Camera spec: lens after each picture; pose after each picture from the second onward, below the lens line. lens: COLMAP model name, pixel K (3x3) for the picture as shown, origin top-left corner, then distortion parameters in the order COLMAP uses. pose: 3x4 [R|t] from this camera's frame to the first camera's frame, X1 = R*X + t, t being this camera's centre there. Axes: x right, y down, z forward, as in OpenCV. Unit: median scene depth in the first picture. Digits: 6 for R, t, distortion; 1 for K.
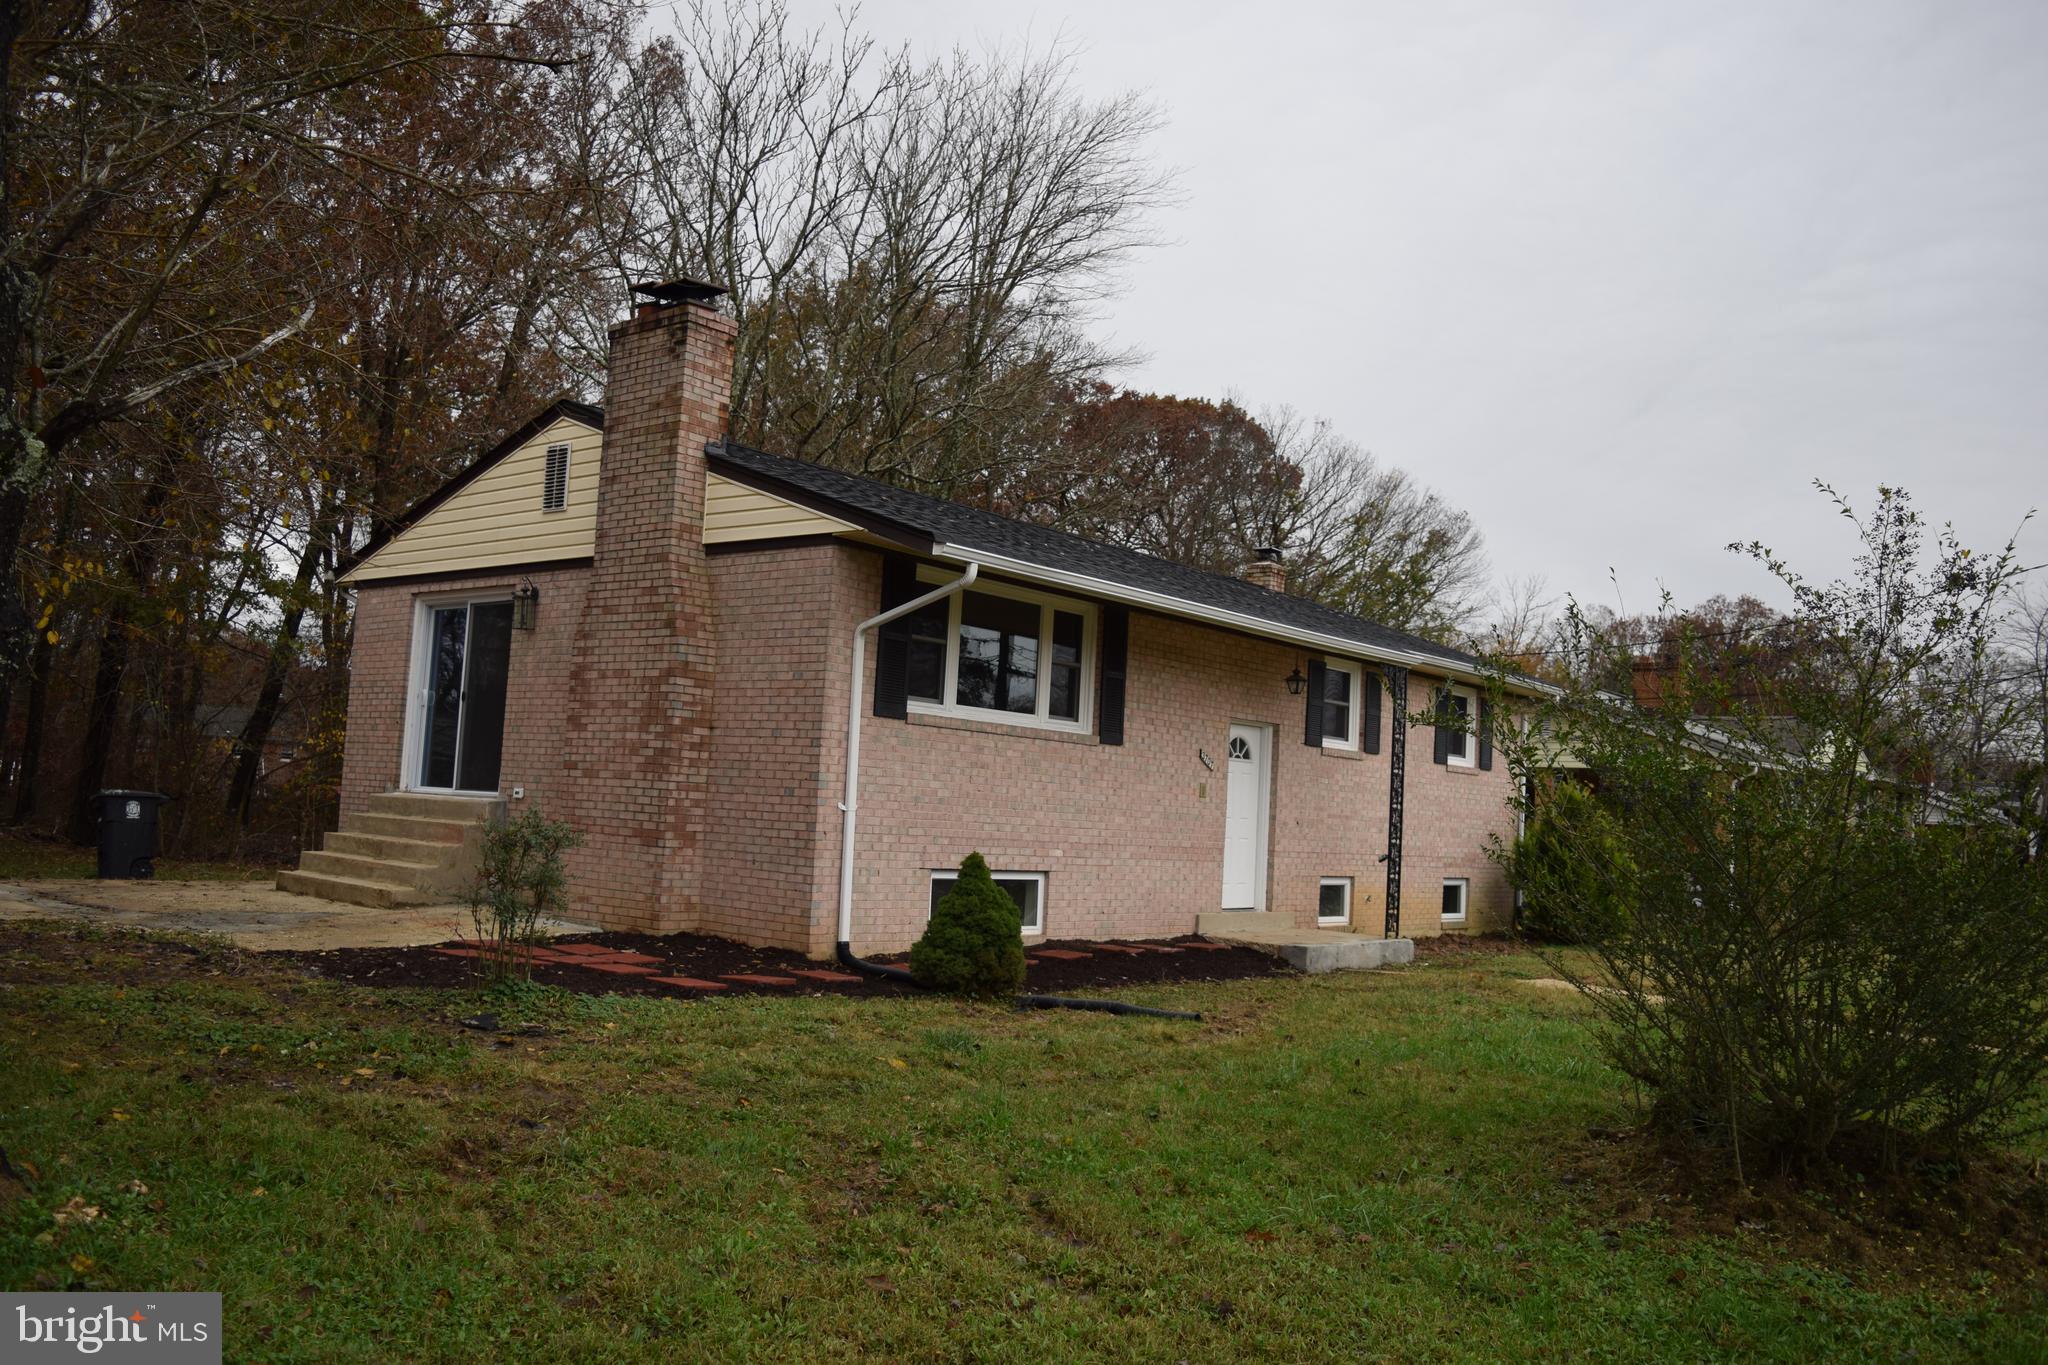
lens RADIAL K [[1615.4, 0, 1022.4], [0, 1615.4, 683.6], [0, 0, 1]] dist [-0.097902, 0.024833]
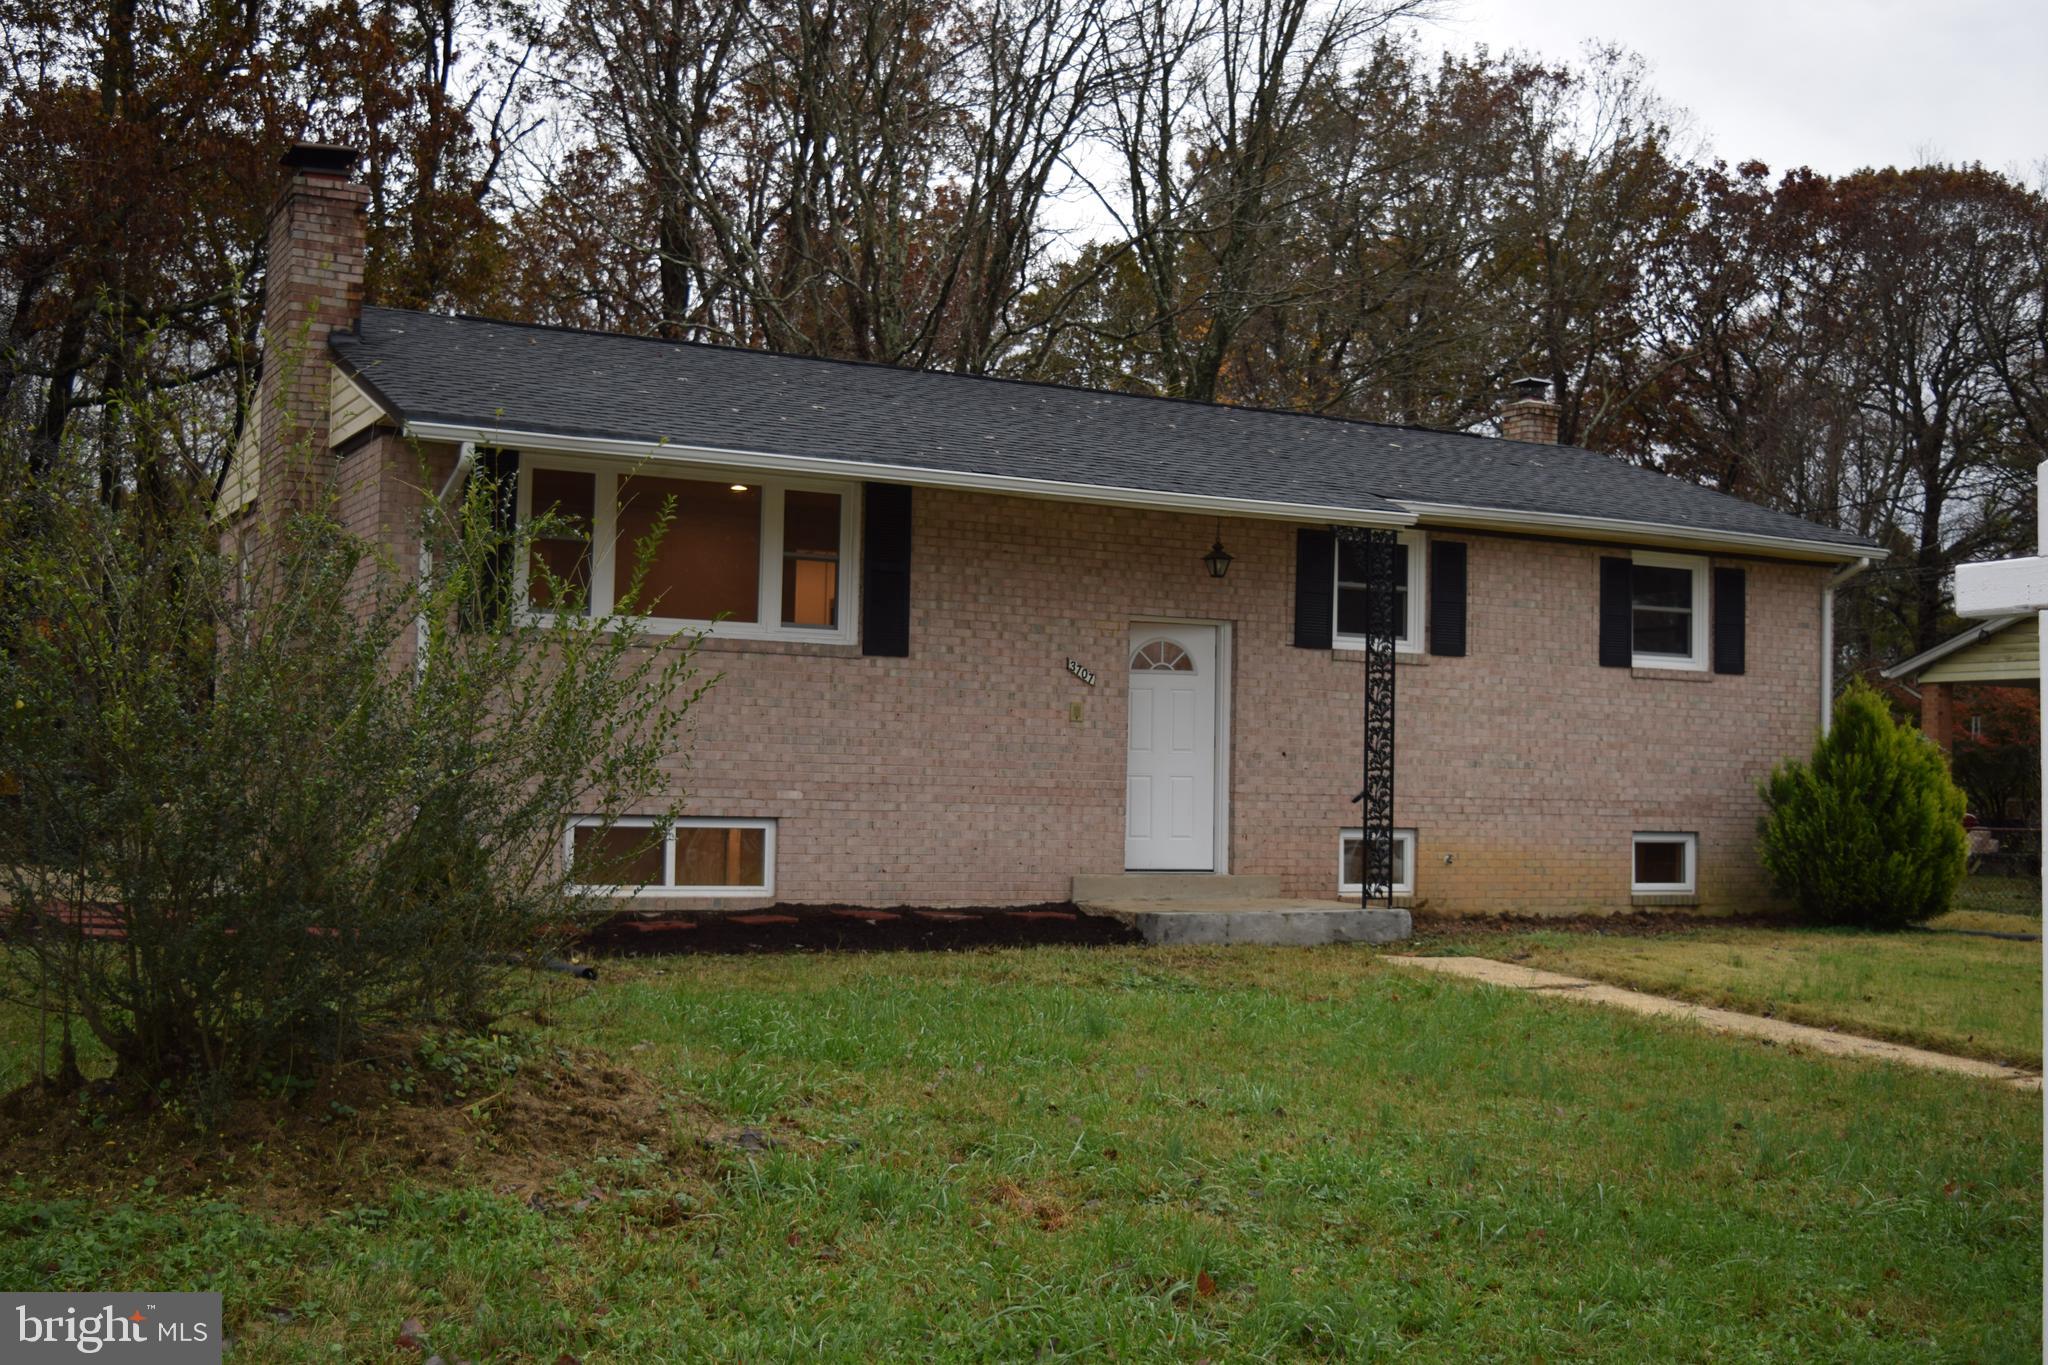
lens RADIAL K [[2193.7, 0, 1033.4], [0, 2193.7, 679.4], [0, 0, 1]] dist [-0.064890, 0.000000]
pose [[0.924571, -0.051016, -0.377579, 0.545329], [0.058882, 0.998222, 0.009311, 0.045422], [0.376432, -0.030841, 0.925931, 0.046760]]
